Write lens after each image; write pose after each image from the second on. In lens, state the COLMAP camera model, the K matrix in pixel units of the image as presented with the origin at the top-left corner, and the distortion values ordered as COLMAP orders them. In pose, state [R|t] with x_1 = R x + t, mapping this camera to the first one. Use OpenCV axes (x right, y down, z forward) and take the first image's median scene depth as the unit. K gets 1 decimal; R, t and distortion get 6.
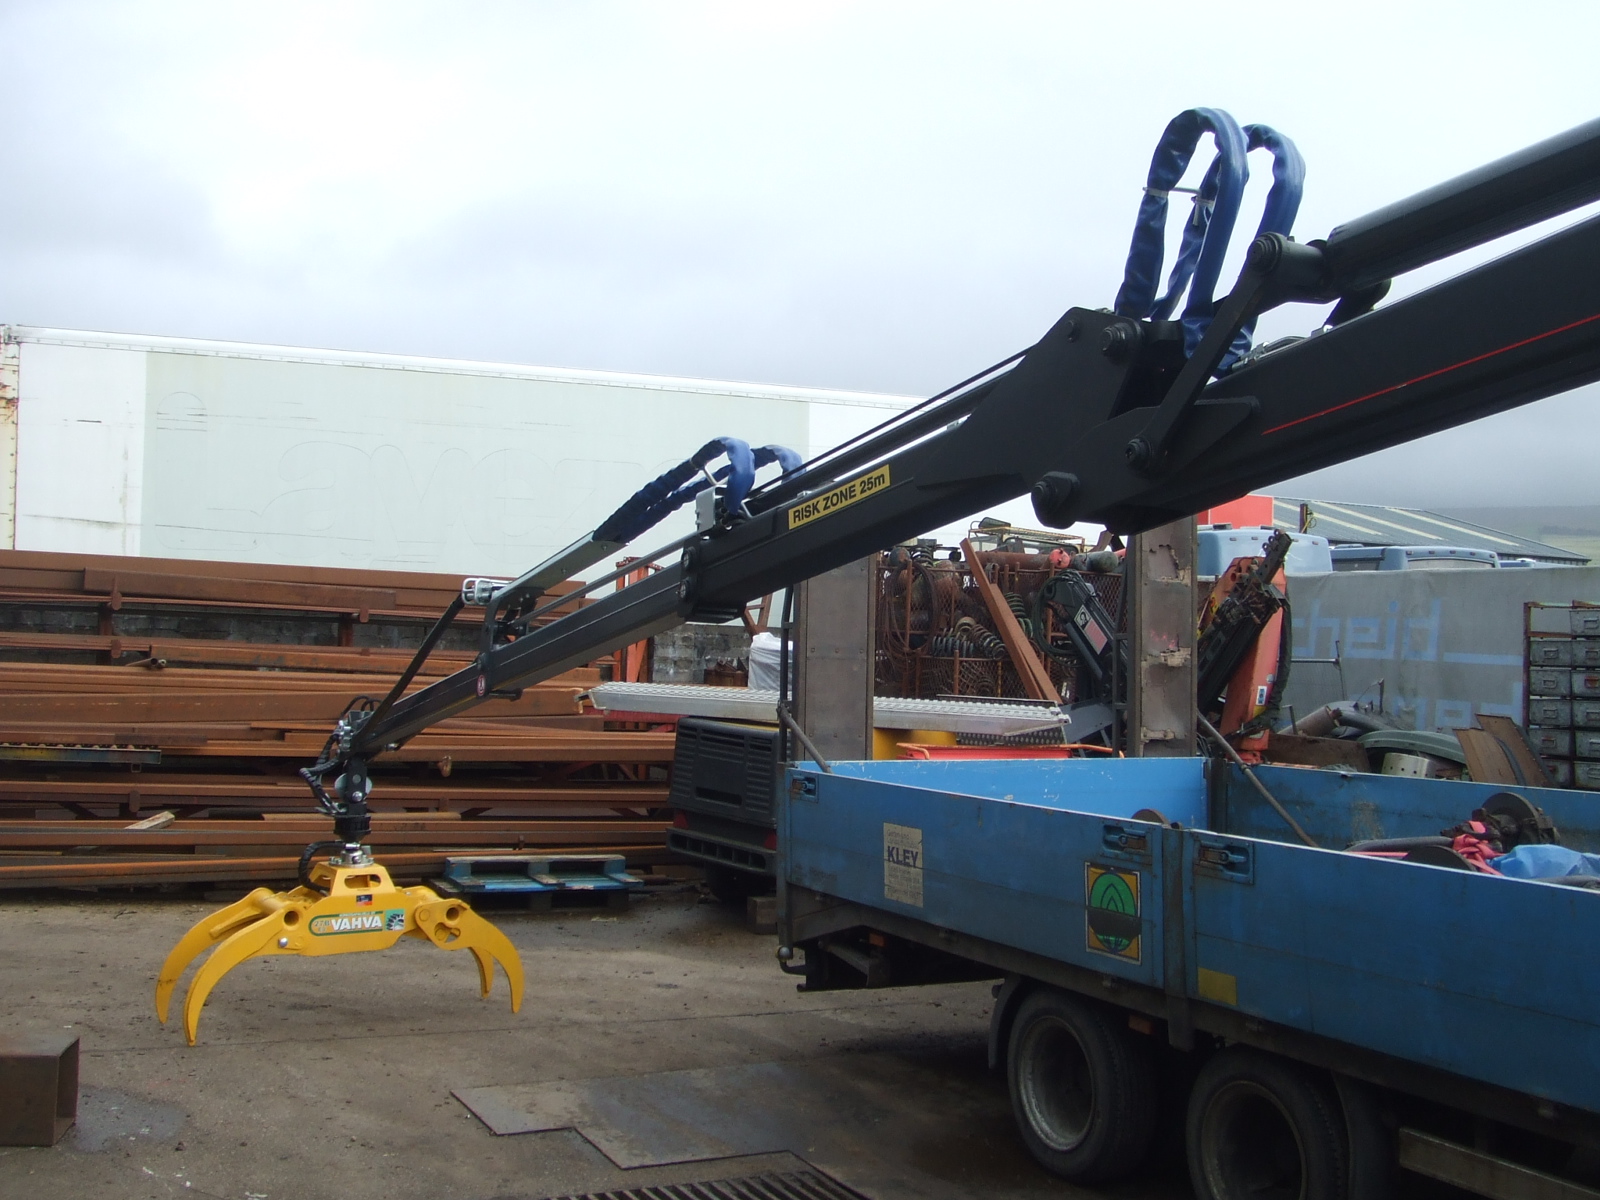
lens RADIAL K [[1726.1, 0, 800.0], [0, 1726.1, 600.0], [0, 0, 1]] dist [-0.071885, 0.013632]
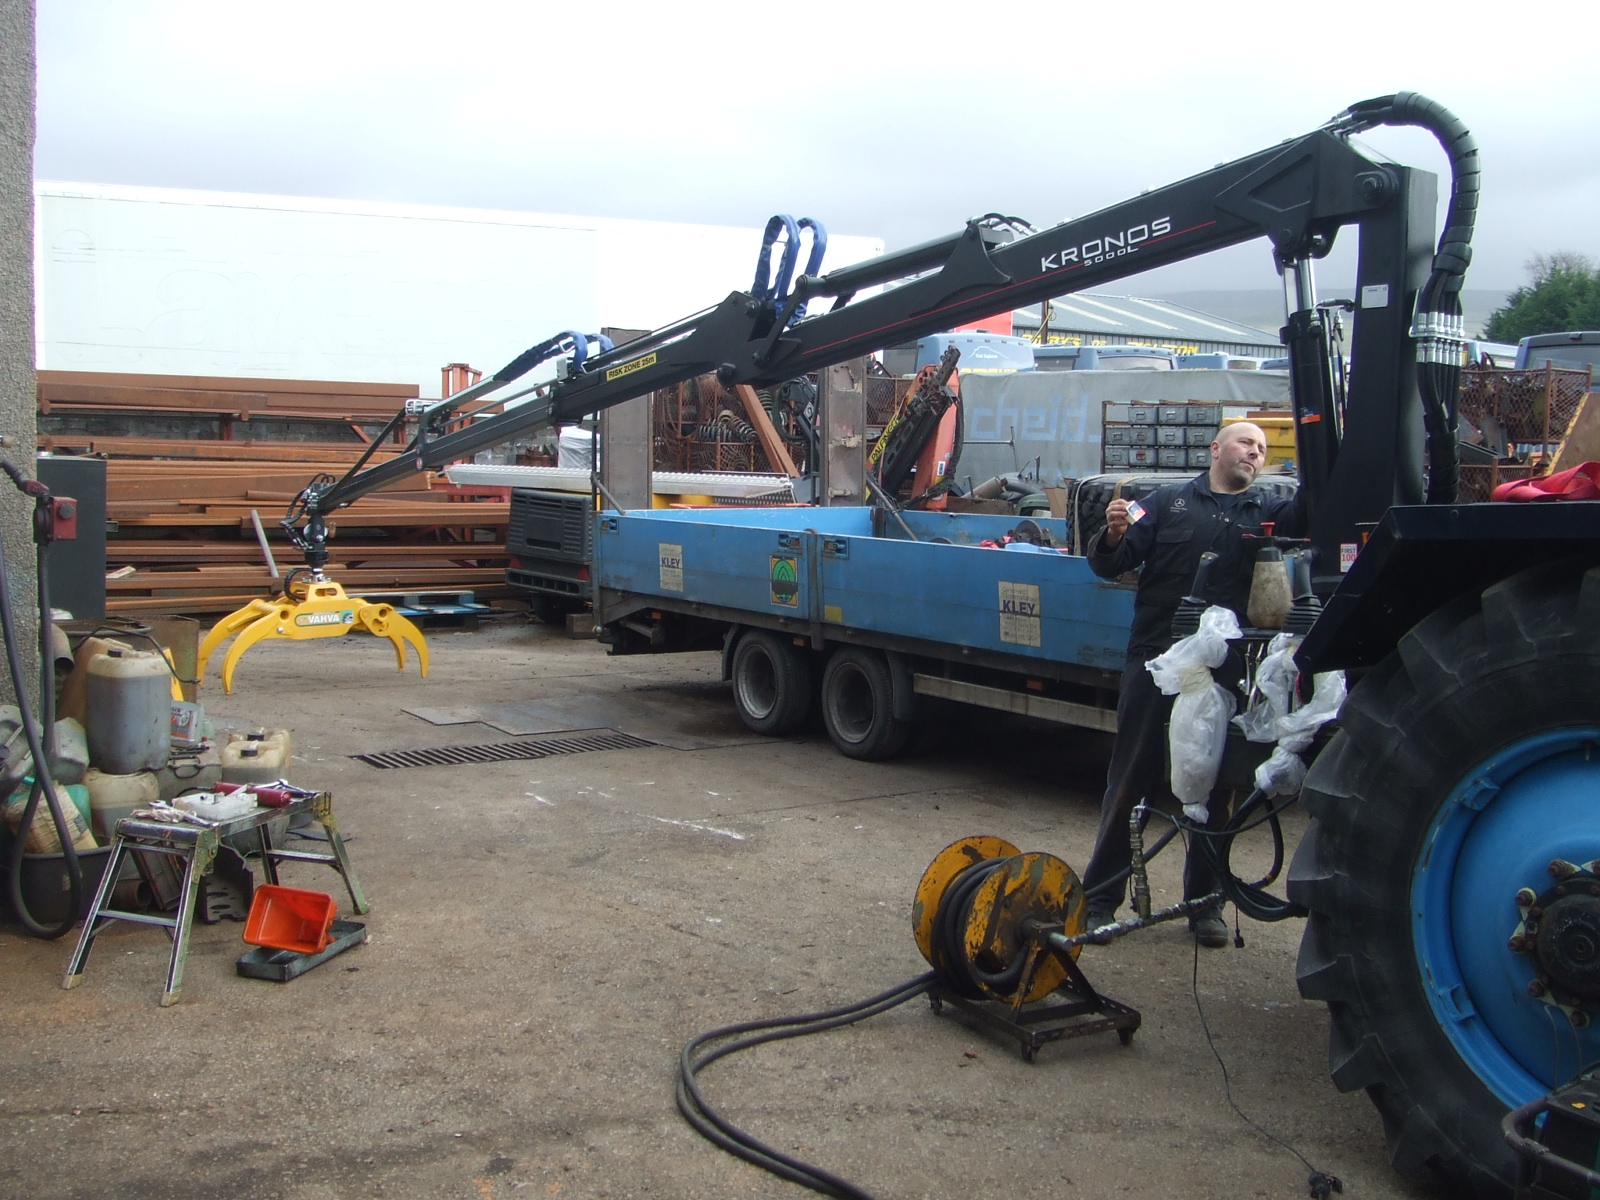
lens RADIAL K [[1726.1, 0, 800.0], [0, 1726.1, 600.0], [0, 0, 1]] dist [-0.071885, 0.013632]
pose [[0.992027, -0.022443, 0.124012, -0.018743], [0.006839, 0.992152, 0.124848, -0.018031], [-0.125841, -0.123004, 0.984395, -0.511629]]
